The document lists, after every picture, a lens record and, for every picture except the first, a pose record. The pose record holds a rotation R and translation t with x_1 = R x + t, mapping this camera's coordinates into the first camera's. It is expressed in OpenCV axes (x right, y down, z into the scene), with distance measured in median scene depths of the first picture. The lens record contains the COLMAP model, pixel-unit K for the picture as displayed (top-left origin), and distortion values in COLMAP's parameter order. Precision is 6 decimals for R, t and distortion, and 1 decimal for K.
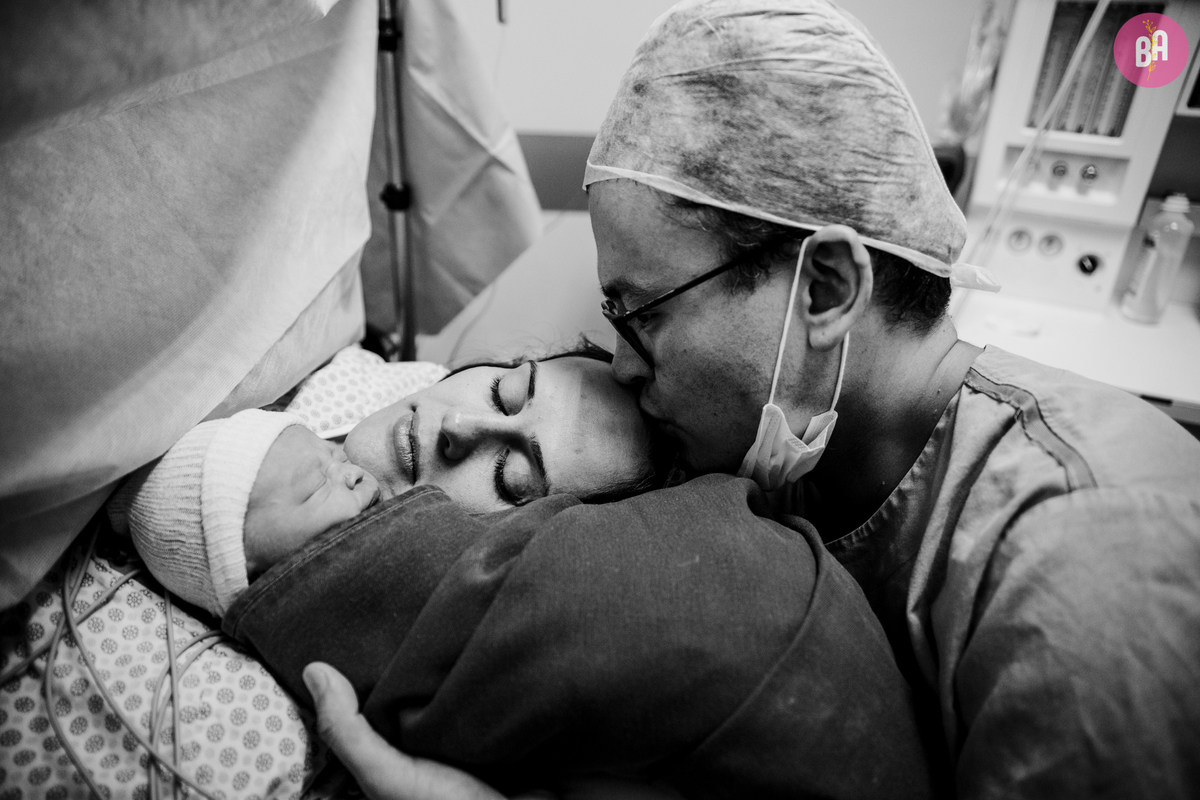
lens RADIAL K [[993.9, 0, 600.0], [0, 993.9, 400.0], [0, 0, 1]] dist [-0.000010, 0.001262]
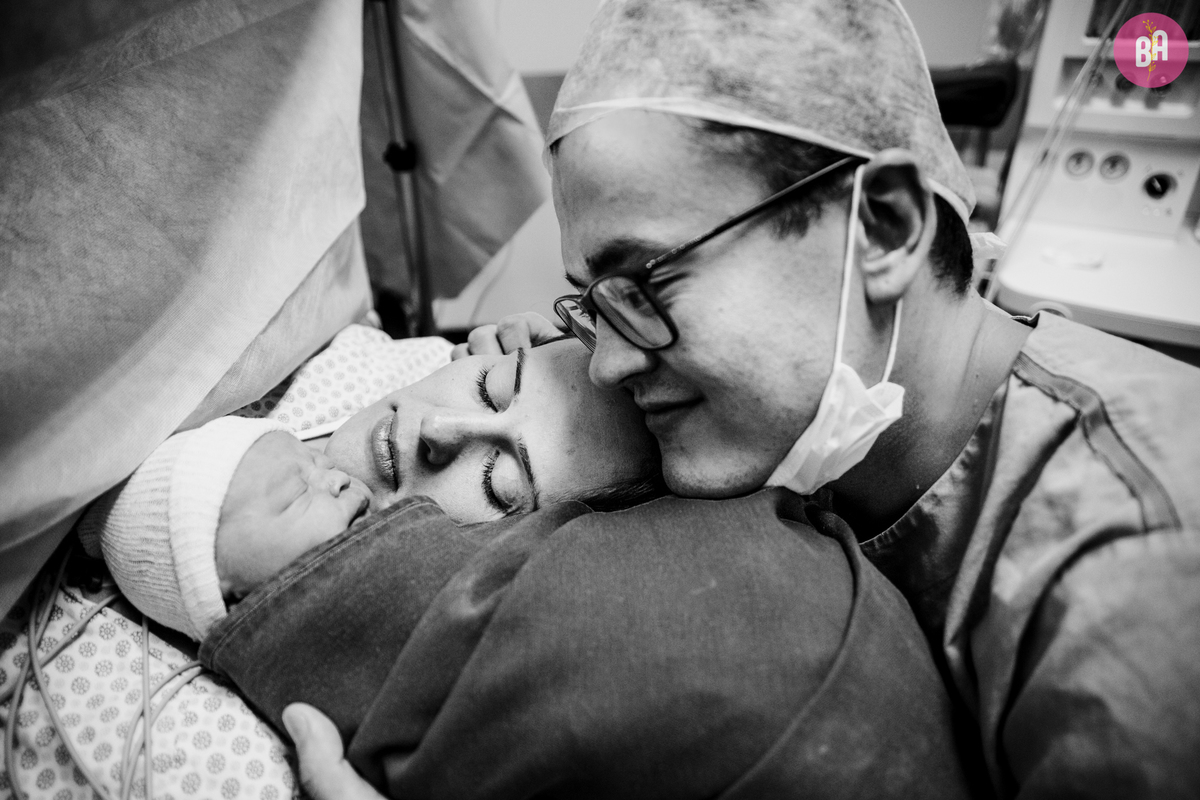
lens RADIAL K [[993.9, 0, 600.0], [0, 993.9, 400.0], [0, 0, 1]] dist [-0.000010, 0.001262]
pose [[0.997732, -0.039676, -0.054366, 0.051585], [0.043283, 0.996823, 0.066859, -0.059569], [0.051540, -0.069061, 0.996280, 0.117192]]
